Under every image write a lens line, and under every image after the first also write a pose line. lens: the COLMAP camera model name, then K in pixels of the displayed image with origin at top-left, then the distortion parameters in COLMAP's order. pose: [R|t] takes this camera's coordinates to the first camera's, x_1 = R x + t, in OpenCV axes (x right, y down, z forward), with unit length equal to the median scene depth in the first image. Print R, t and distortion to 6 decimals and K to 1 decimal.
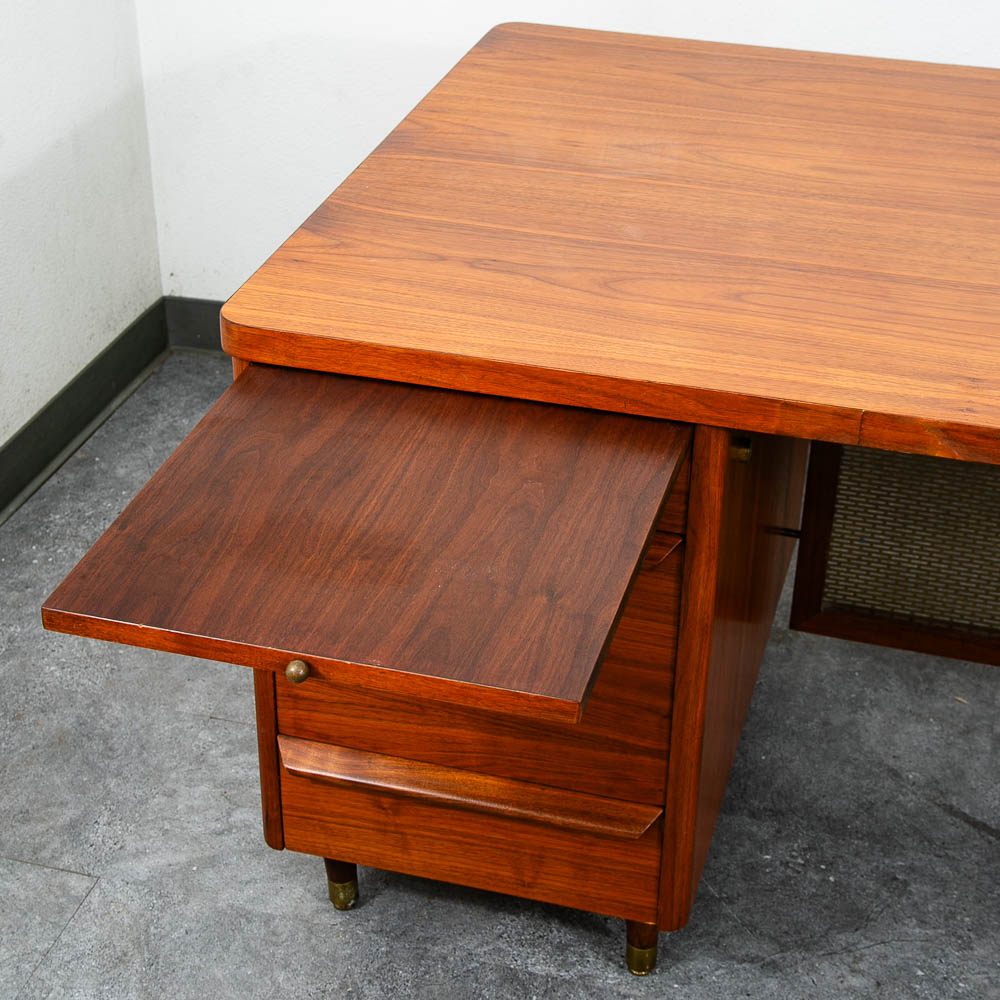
lens RADIAL K [[1895.3, 0, 486.2], [0, 1895.3, 528.1], [0, 0, 1]] dist [0.072347, 0.000000]
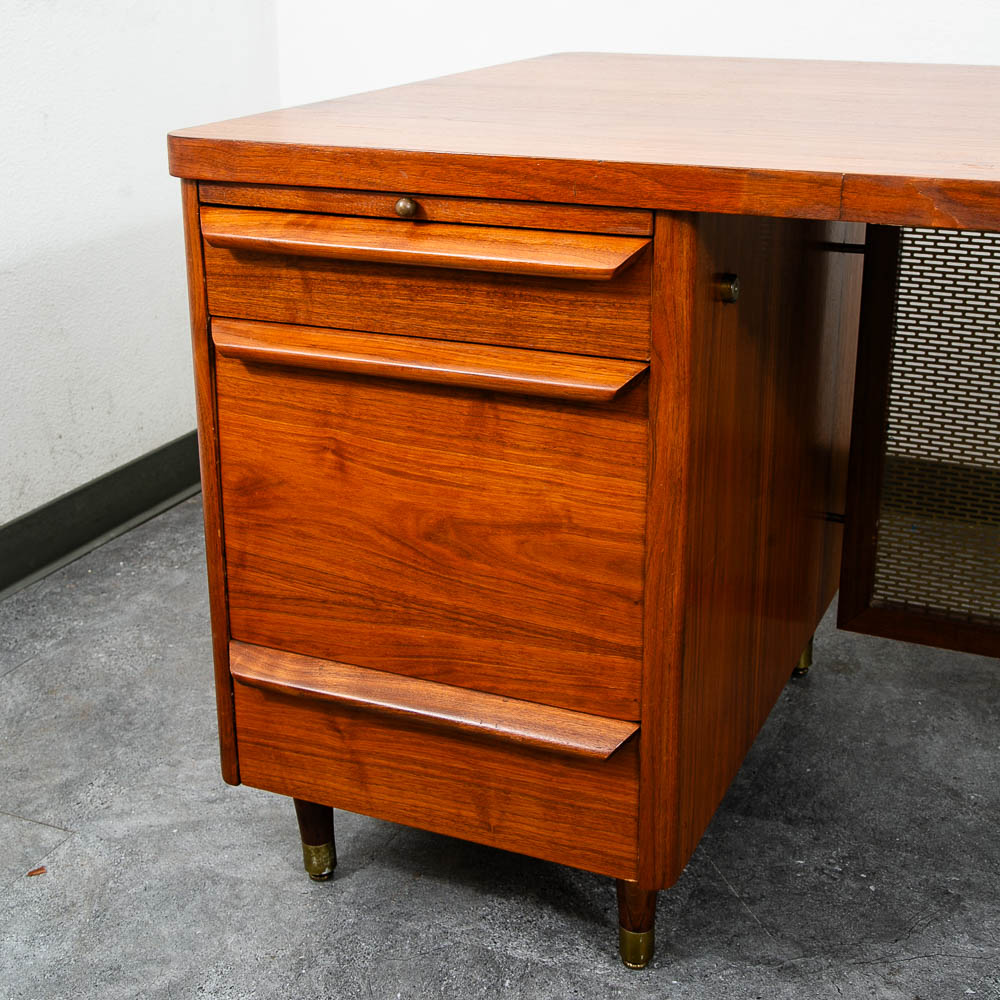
lens RADIAL K [[1527.3, 0, 488.0], [0, 1527.3, 413.8], [0, 0, 1]] dist [0.016104, 0.000000]
pose [[0.990463, 0.026435, -0.135217, 0.101448], [-0.057478, 0.971219, -0.231148, 0.153857], [0.125215, 0.236715, 0.963476, 0.262052]]
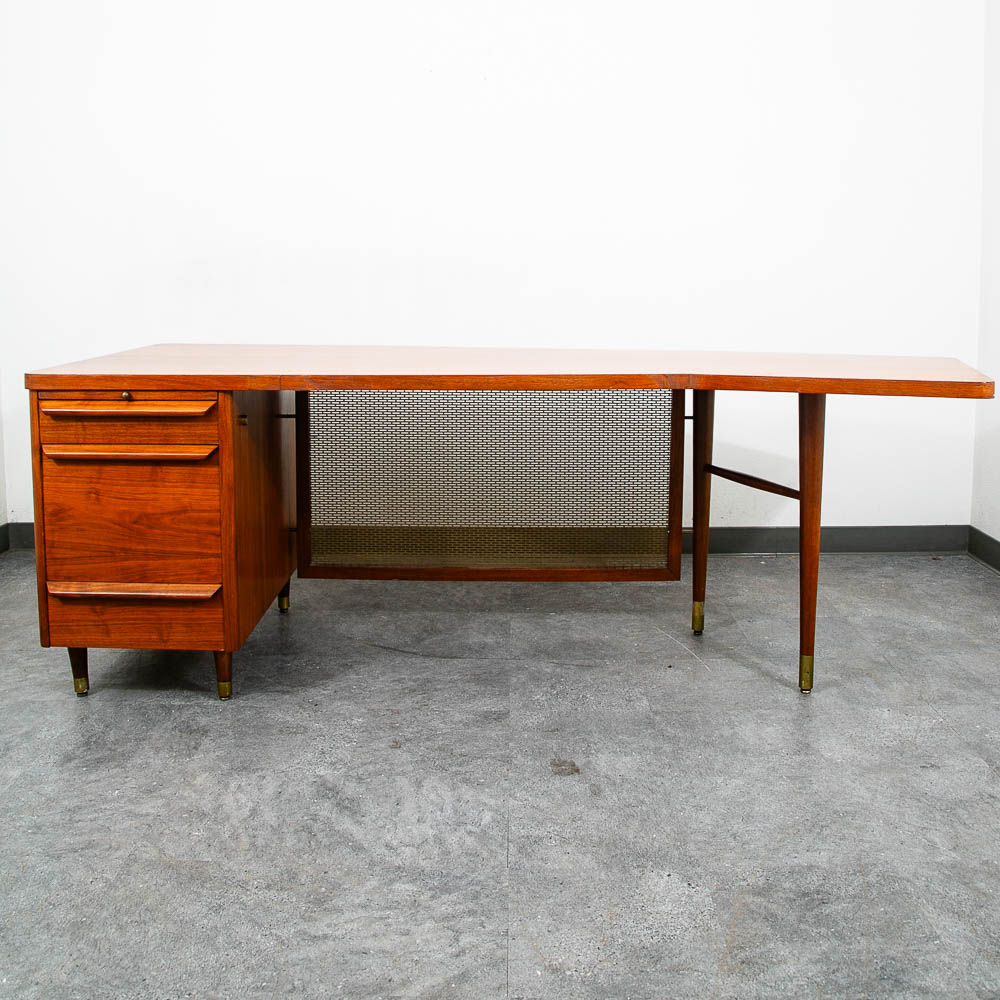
lens RADIAL K [[1030.7, 0, 476.2], [0, 1030.7, 373.2], [0, 0, 1]] dist [-0.074378, 0.000000]
pose [[0.966574, -0.030703, 0.254543, 0.073503], [0.138299, 0.898419, -0.416793, 0.416893], [-0.215890, 0.438064, 0.872635, -0.215592]]
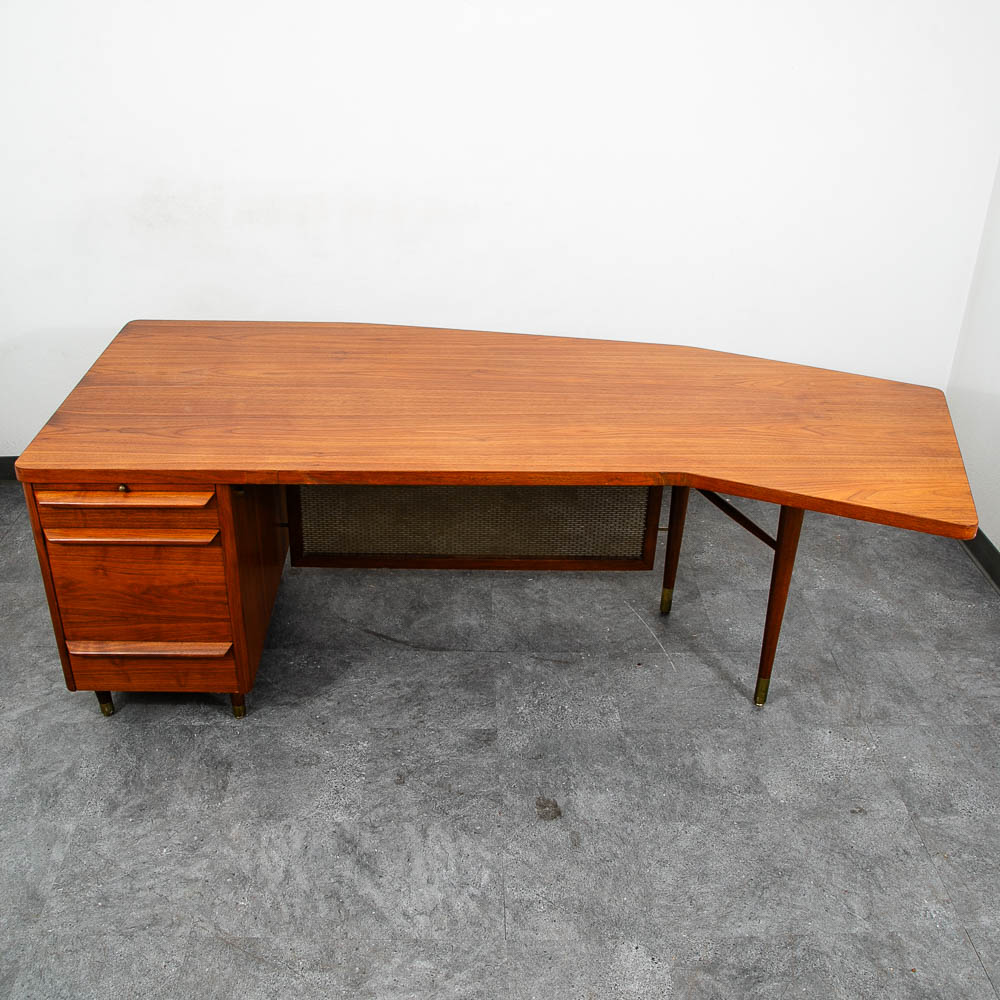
lens RADIAL K [[1040.3, 0, 465.3], [0, 1040.3, 496.7], [0, 0, 1]] dist [-0.084528, 0.000000]
pose [[0.956500, -0.134801, 0.258721, 0.053511], [0.145240, 0.989161, -0.021577, 0.030839], [-0.253008, 0.058215, 0.965711, -0.321790]]
